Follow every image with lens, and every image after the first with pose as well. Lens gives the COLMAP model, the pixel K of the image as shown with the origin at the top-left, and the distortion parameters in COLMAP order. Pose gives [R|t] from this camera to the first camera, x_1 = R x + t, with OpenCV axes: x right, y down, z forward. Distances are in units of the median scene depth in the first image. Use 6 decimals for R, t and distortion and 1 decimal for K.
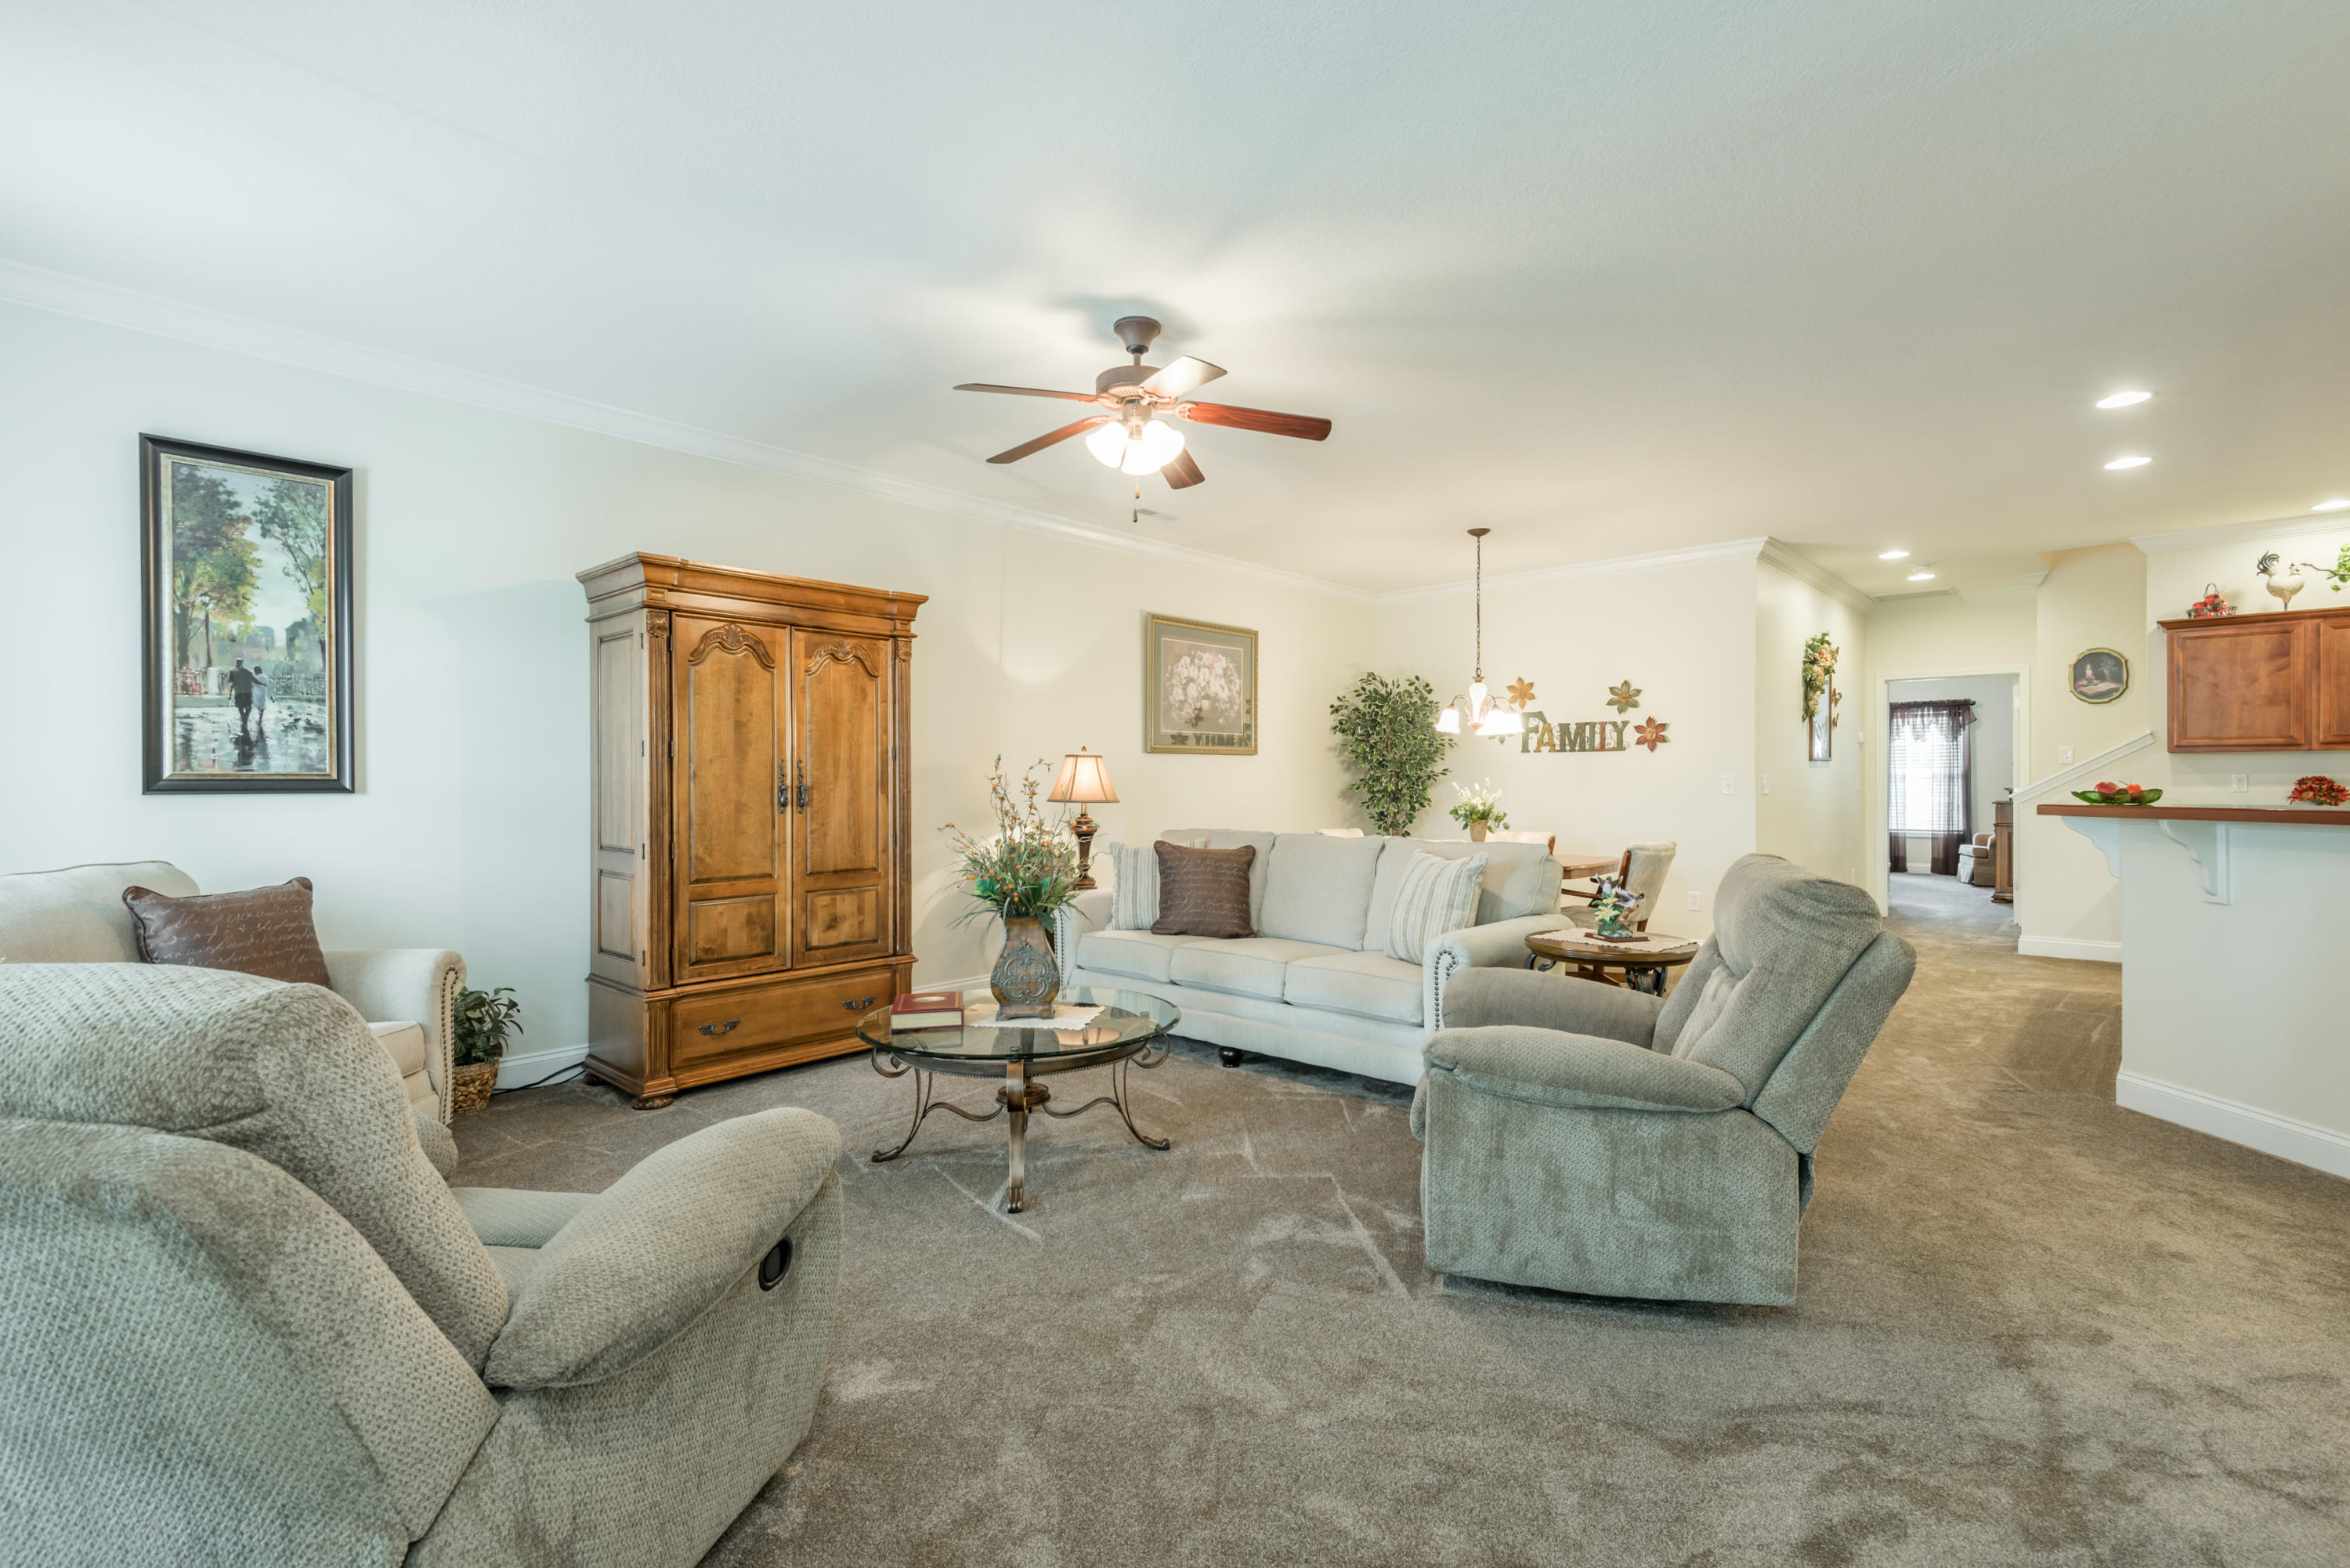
lens RADIAL K [[1051.1, 0, 1167.1], [0, 1051.1, 786.3], [0, 0, 1]] dist [0.000385, -0.004945]
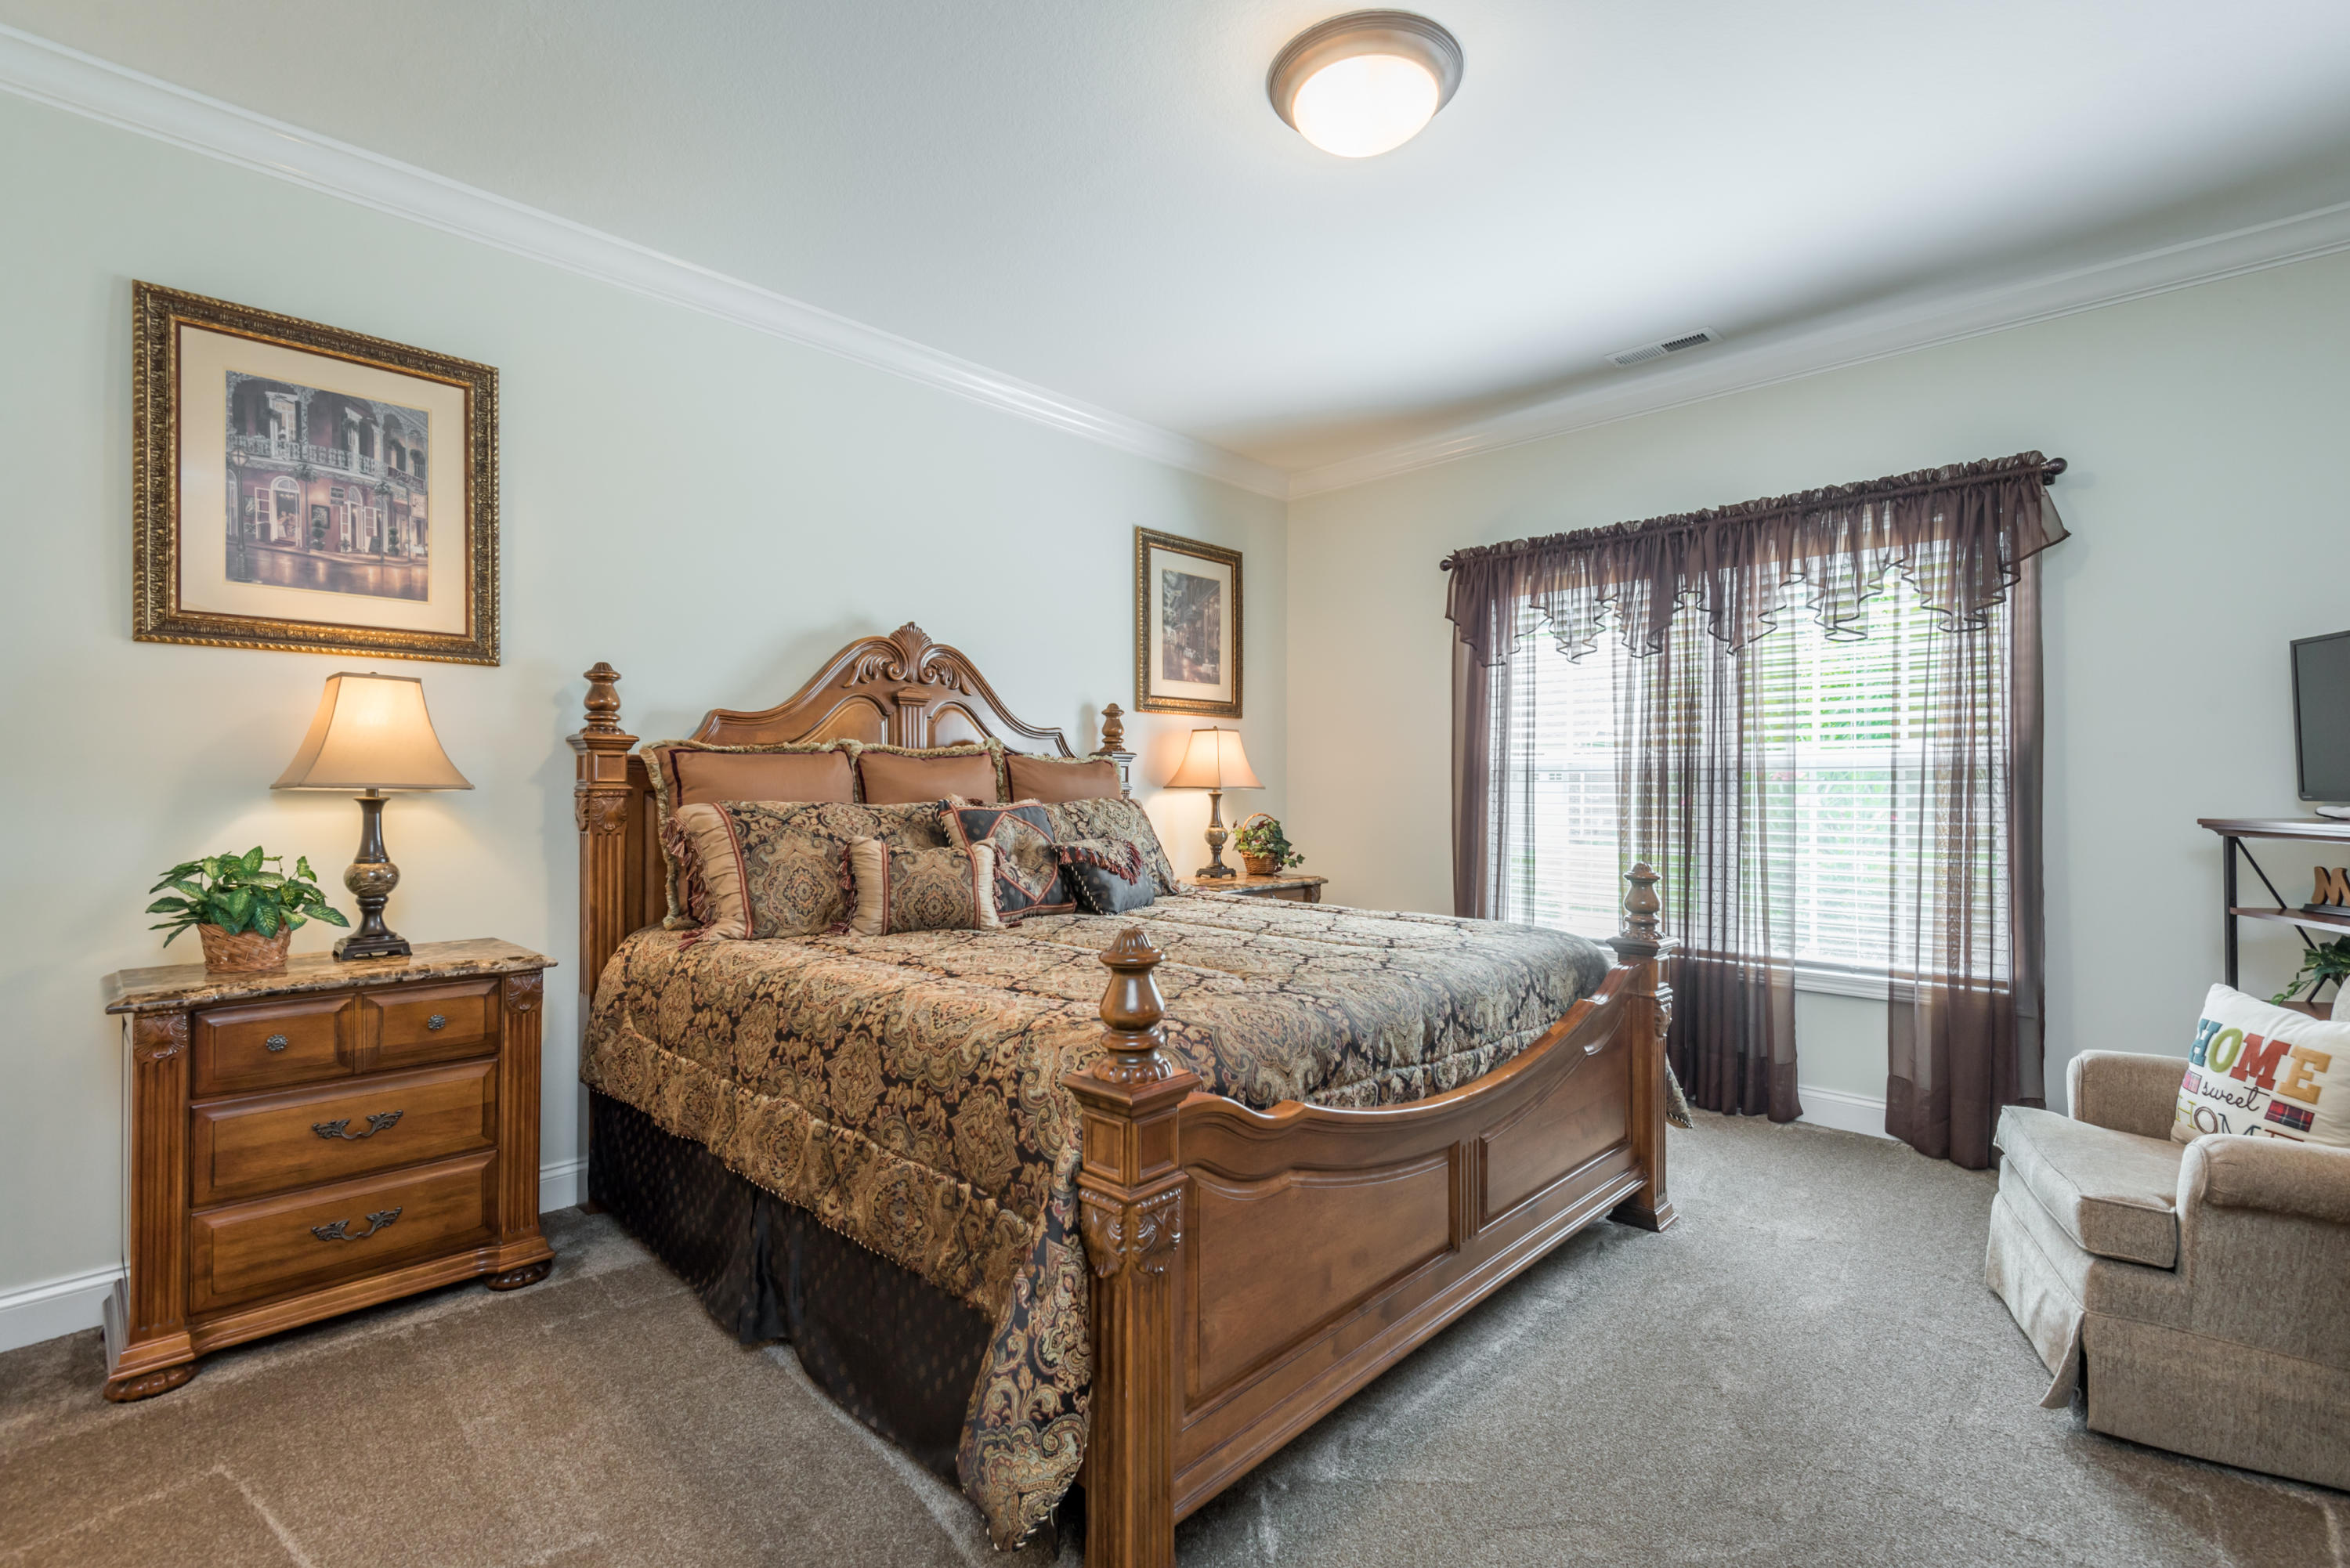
lens RADIAL K [[1051.1, 0, 1182.1], [0, 1051.1, 786.9], [0, 0, 1]] dist [0.000385, -0.004945]
pose [[0.999981, 0.003217, -0.005321, 0.554400], [-0.003237, 0.999988, -0.003782, -0.003871], [0.005309, 0.003799, 0.999979, 0.738302]]
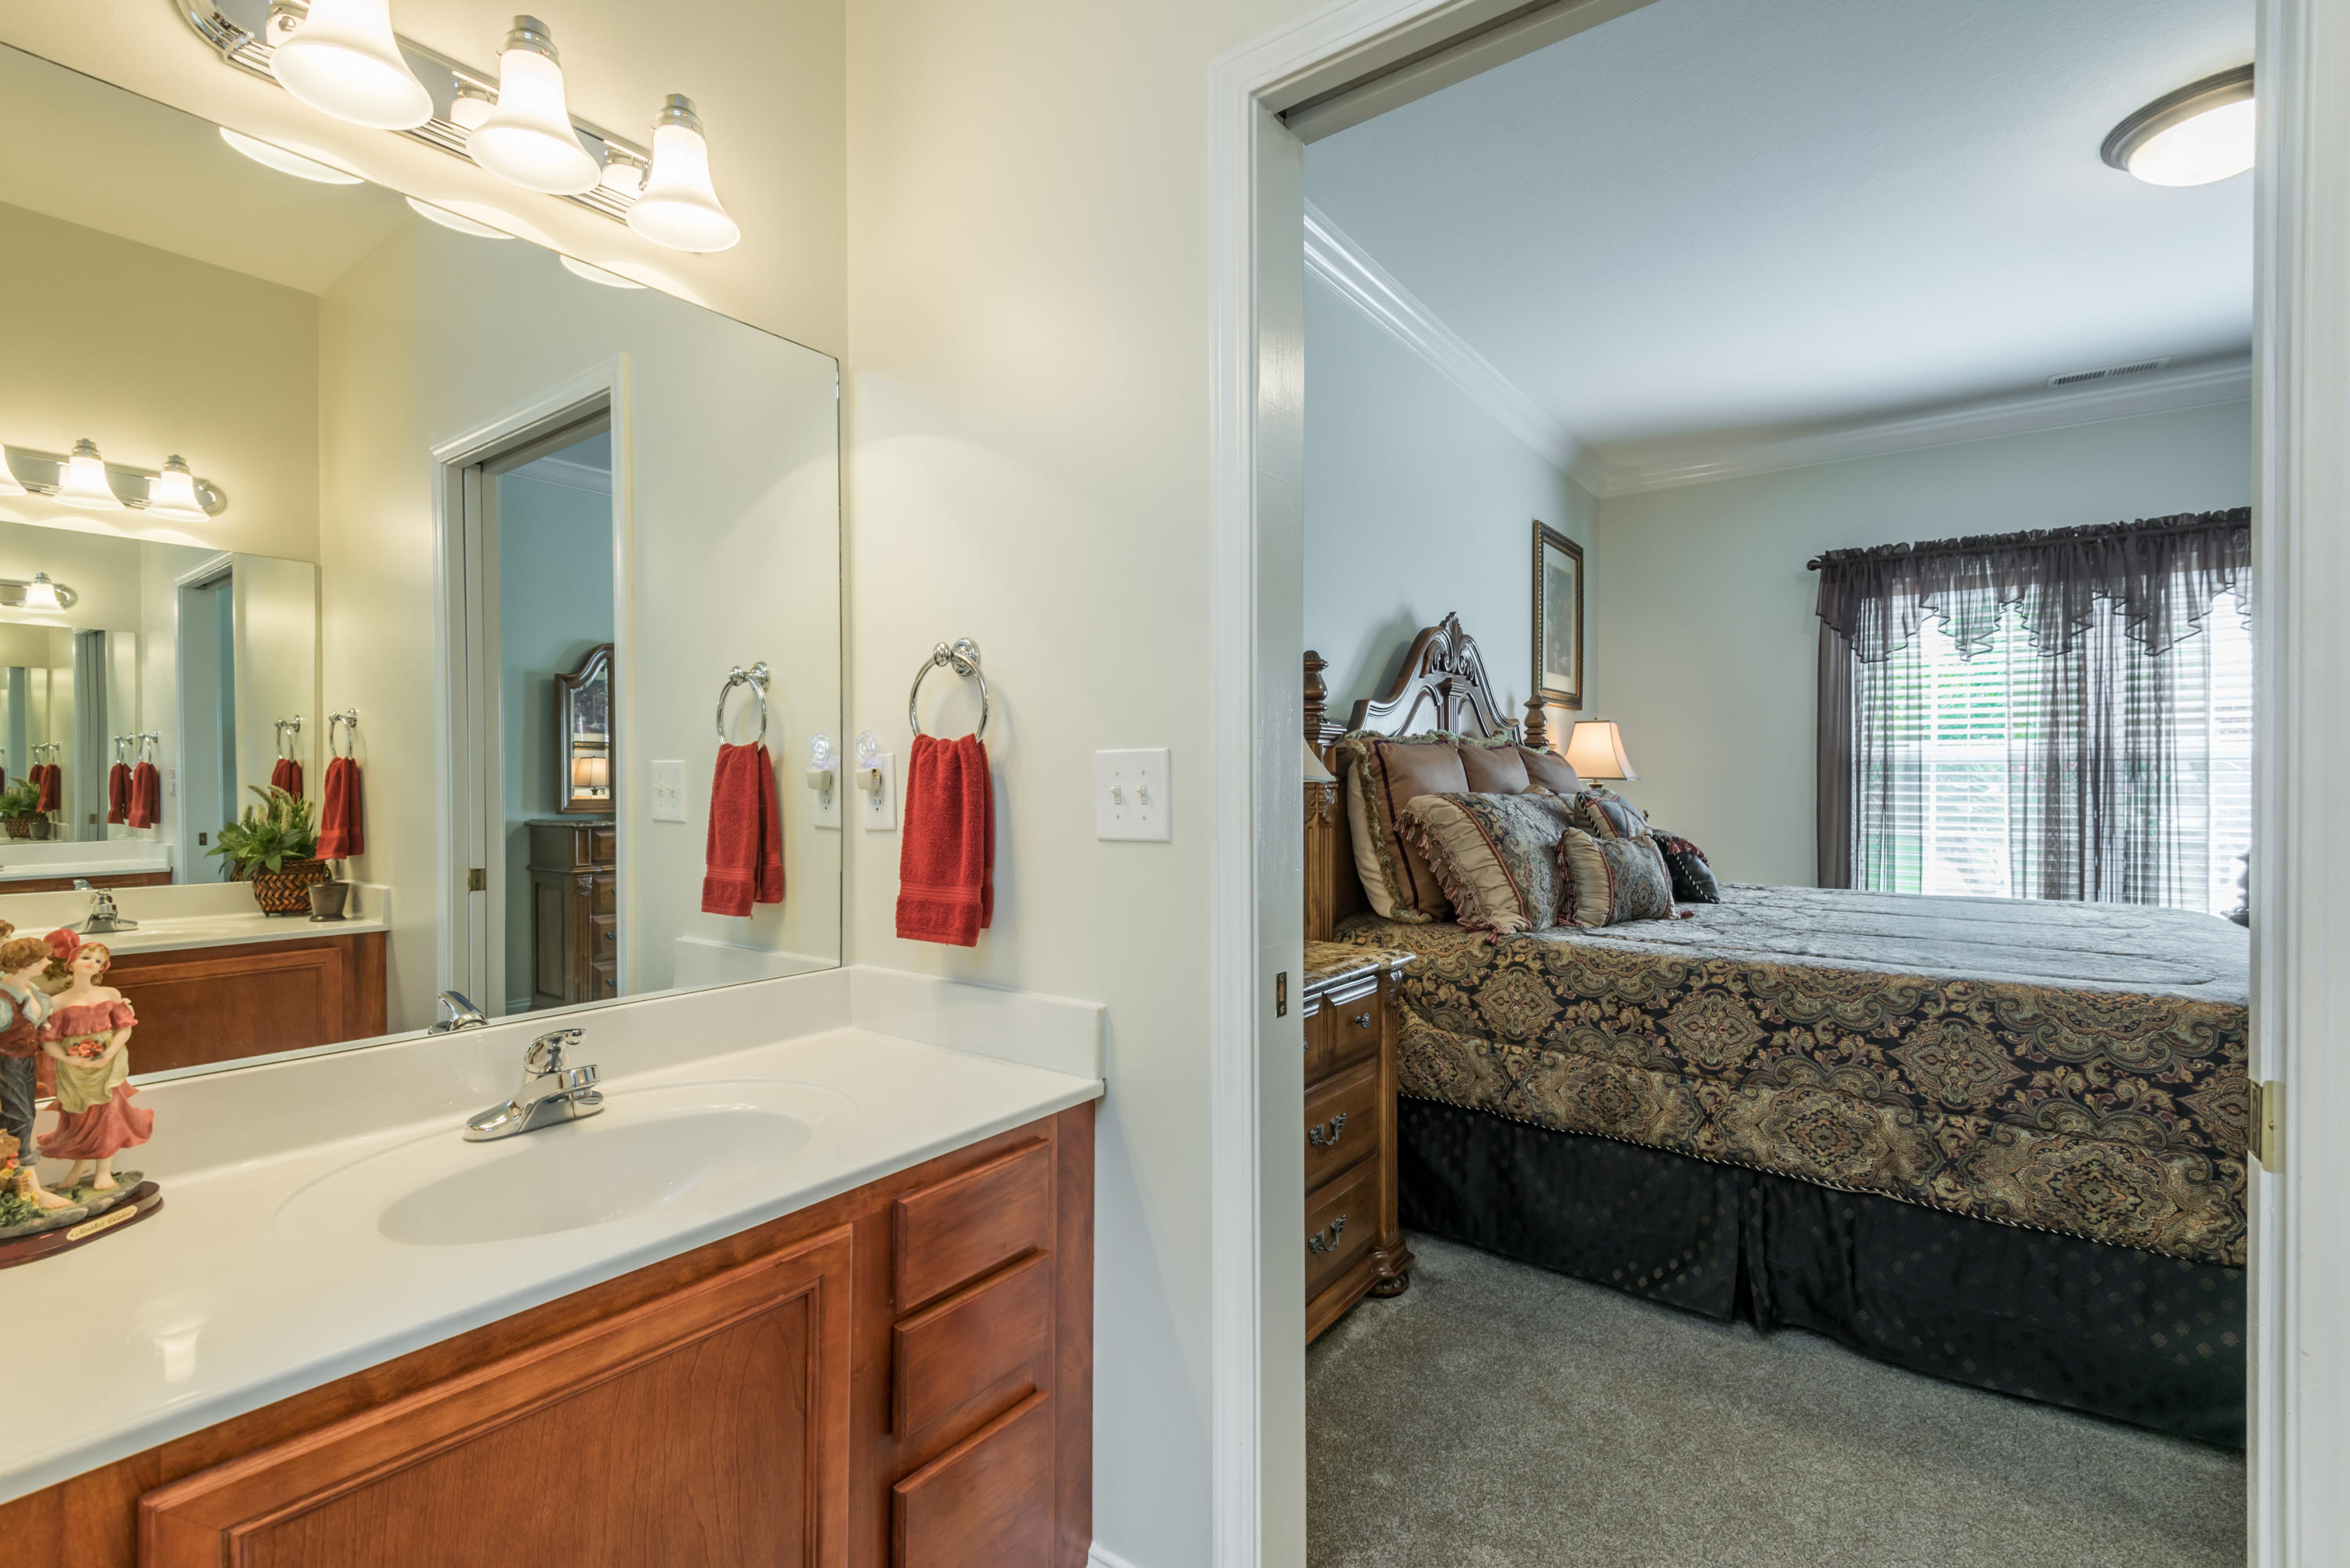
lens RADIAL K [[1051.1, 0, 1157.1], [0, 1051.1, 789.9], [0, 0, 1]] dist [0.000385, -0.004945]
pose [[0.994354, 0.002784, 0.106074, 0.472782], [-0.003653, 0.999961, 0.007995, -0.003673], [-0.106048, -0.008337, 0.994326, 0.743279]]
